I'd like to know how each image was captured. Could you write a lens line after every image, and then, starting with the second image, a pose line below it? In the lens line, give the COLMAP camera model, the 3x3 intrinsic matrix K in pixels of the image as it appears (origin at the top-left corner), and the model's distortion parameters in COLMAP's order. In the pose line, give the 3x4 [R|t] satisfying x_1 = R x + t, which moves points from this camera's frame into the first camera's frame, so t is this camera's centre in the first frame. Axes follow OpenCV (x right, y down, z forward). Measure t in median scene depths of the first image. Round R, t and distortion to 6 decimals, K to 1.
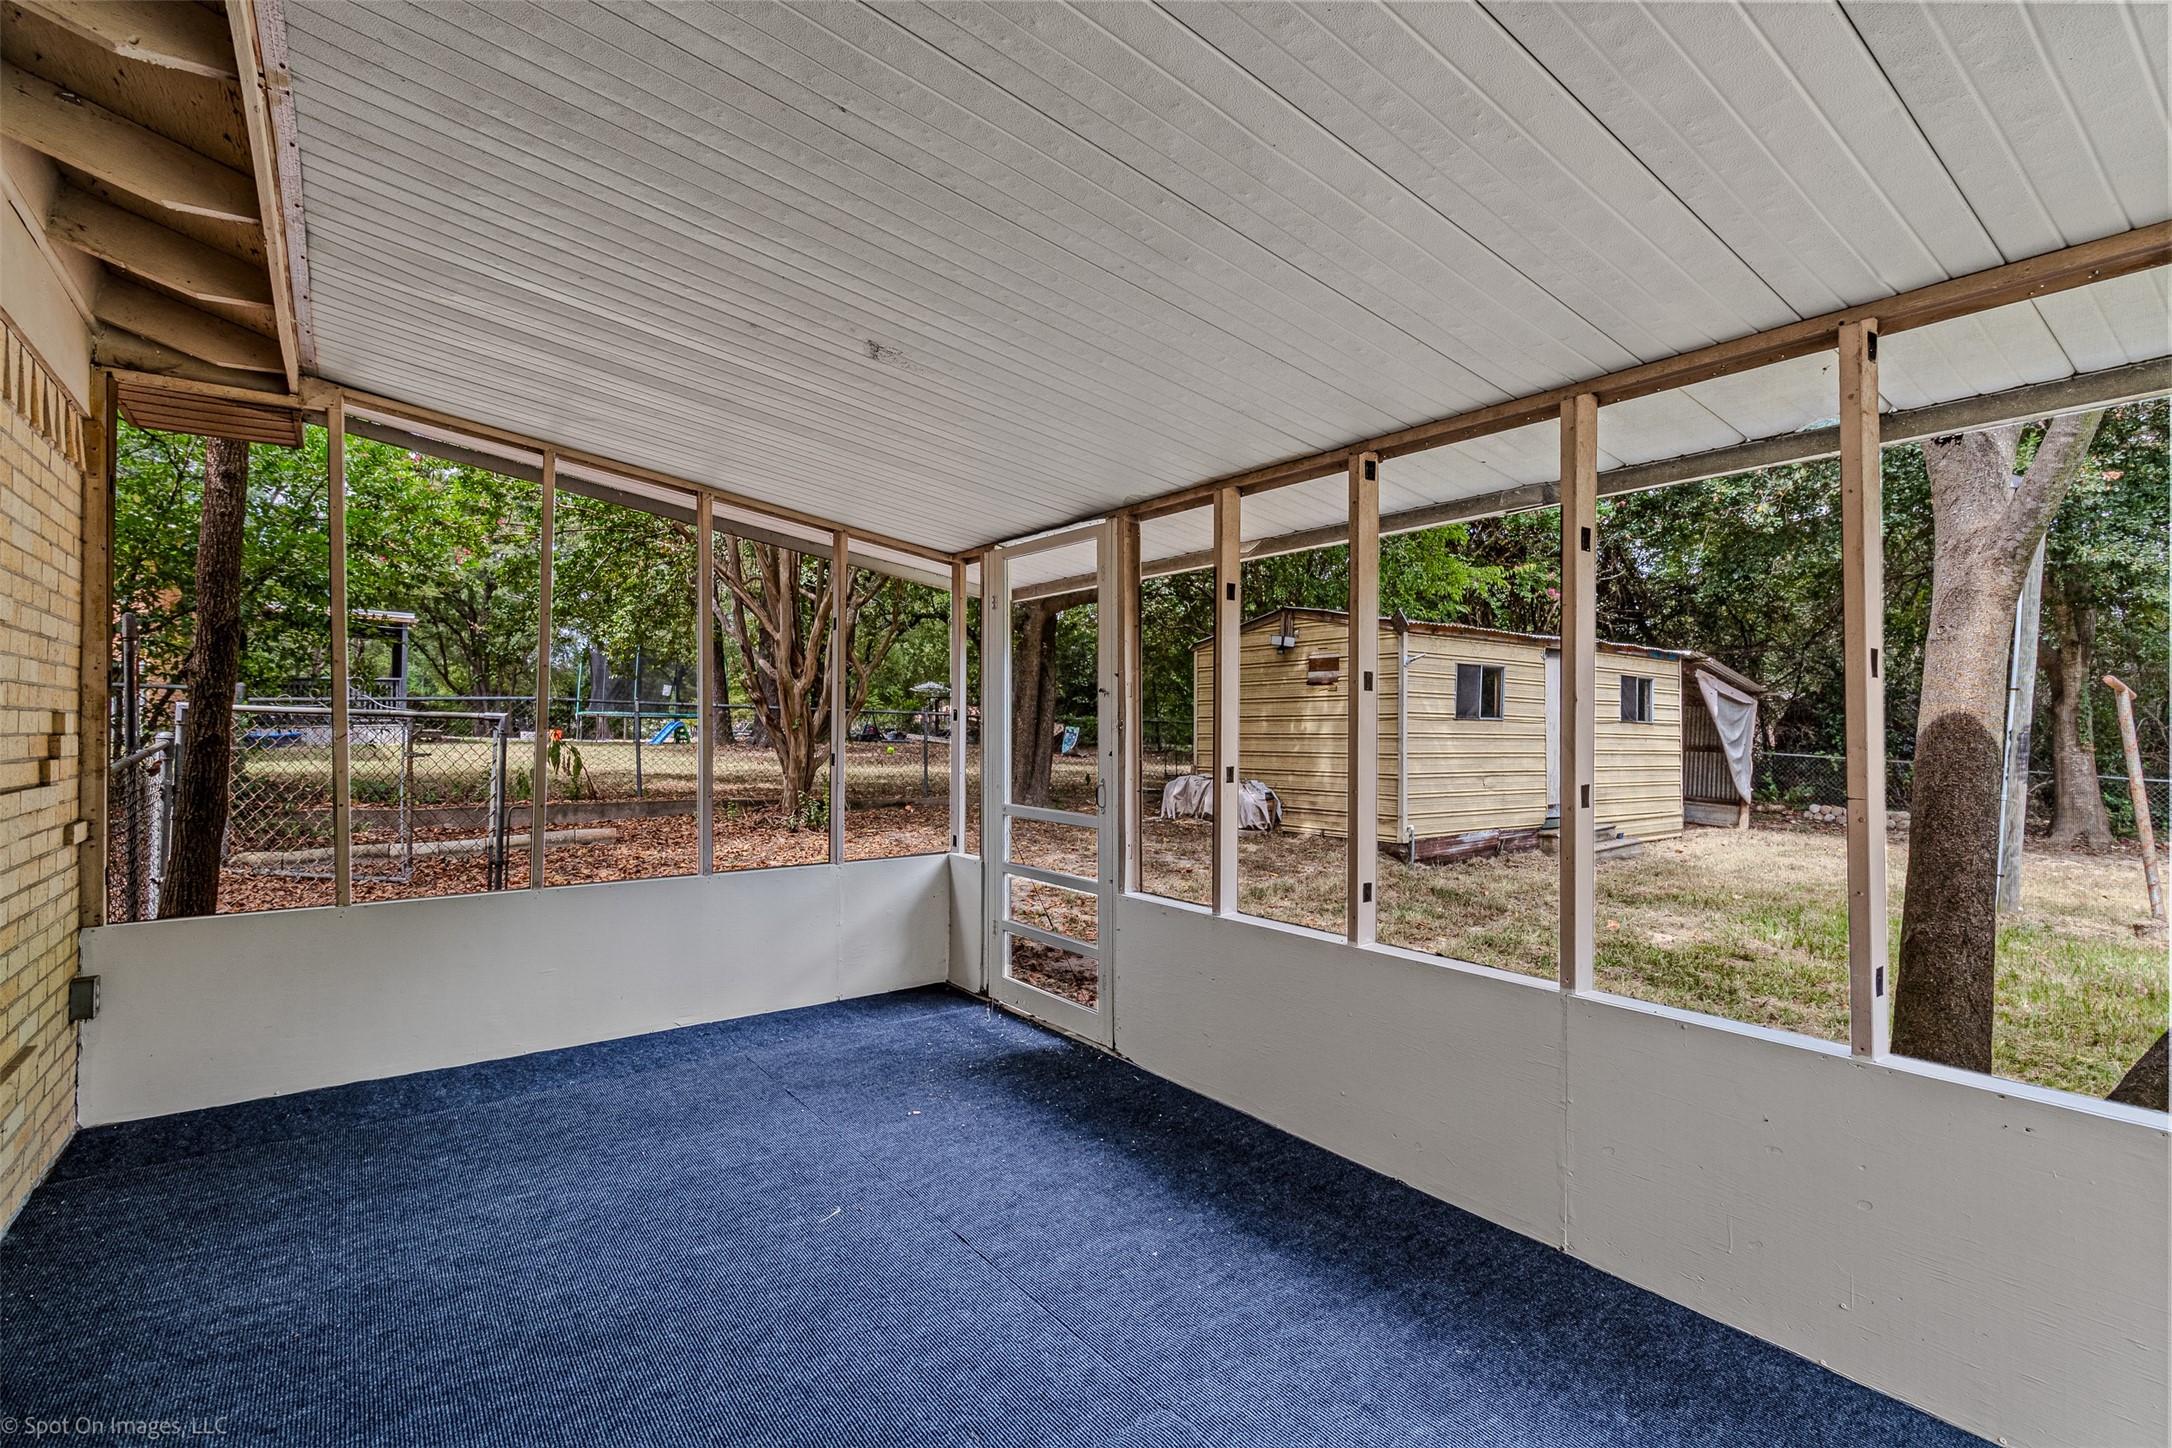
lens RADIAL K [[1009.6, 0, 1086.0], [0, 1009.6, 724.0], [0, 0, 1]] dist [0.004834, -0.000124]
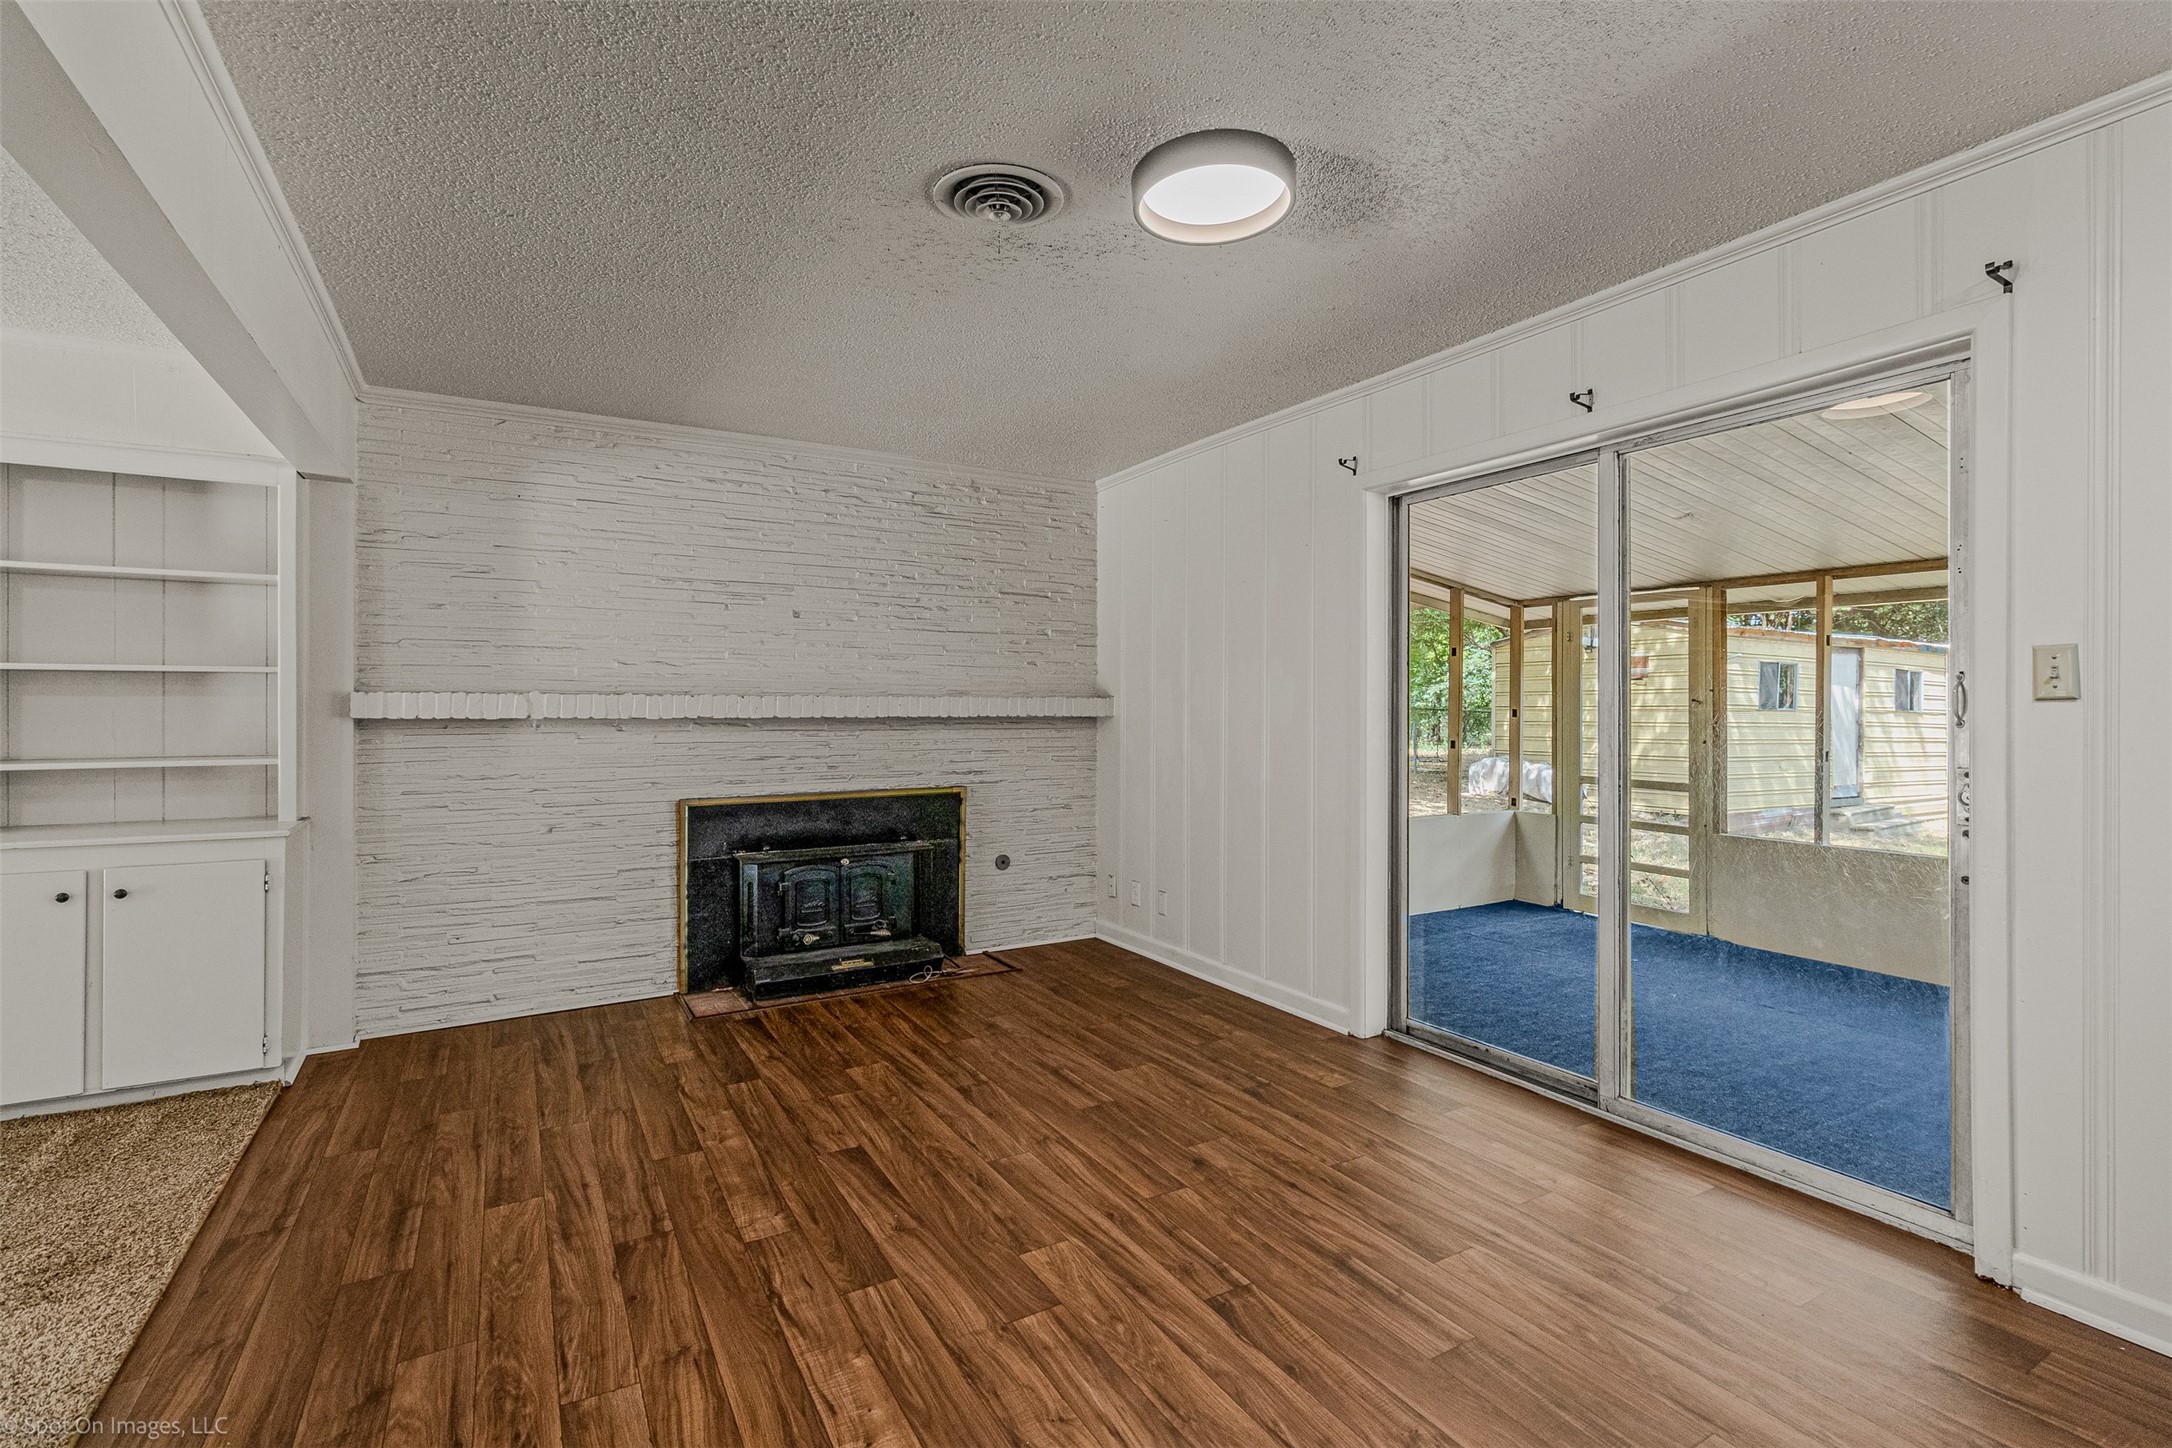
lens RADIAL K [[1009.6, 0, 1086.0], [0, 1009.6, 724.0], [0, 0, 1]] dist [0.004834, -0.000124]
pose [[0.993874, -0.000010, -0.110515, -0.617321], [0.001686, 0.999885, 0.015071, -0.018991], [0.110502, -0.015165, 0.993760, -0.518836]]
